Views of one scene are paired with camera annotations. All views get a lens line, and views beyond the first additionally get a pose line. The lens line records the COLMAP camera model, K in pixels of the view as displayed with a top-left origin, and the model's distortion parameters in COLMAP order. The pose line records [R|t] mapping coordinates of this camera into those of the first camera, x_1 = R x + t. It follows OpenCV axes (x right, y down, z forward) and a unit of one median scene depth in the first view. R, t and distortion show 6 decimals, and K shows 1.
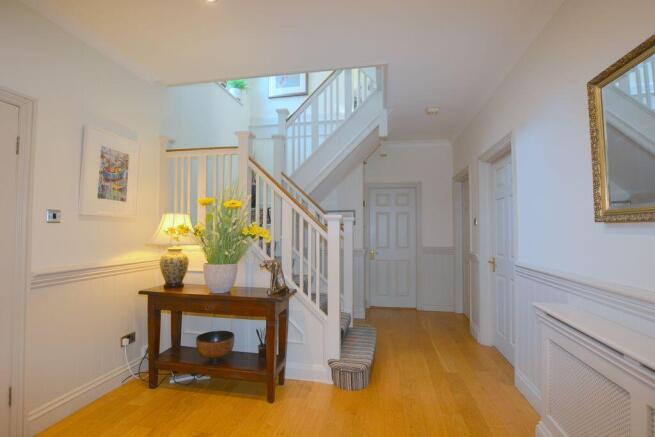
lens RADIAL K [[297.0, 0, 327.9], [0, 297.0, 219.1], [0, 0, 1]] dist [-0.009507, 0.000021]
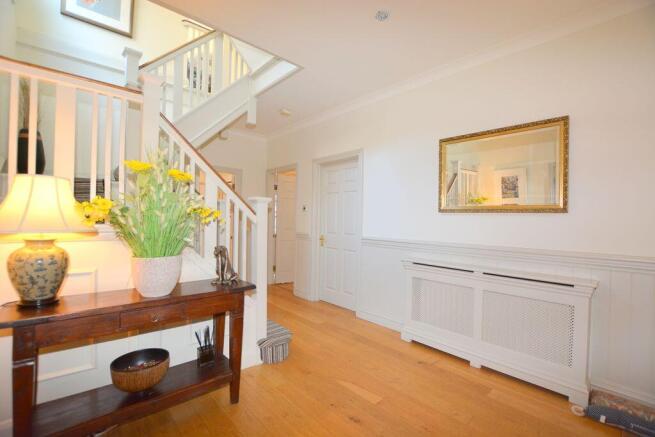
lens RADIAL K [[284.9, 0, 329.2], [0, 284.9, 217.7], [0, 0, 1]] dist [-0.024877, 0.001852]
pose [[0.612015, 0.007638, 0.790809, -0.604156], [-0.040073, 0.998968, 0.021364, 0.024825], [-0.789830, -0.044765, 0.611690, 0.235180]]
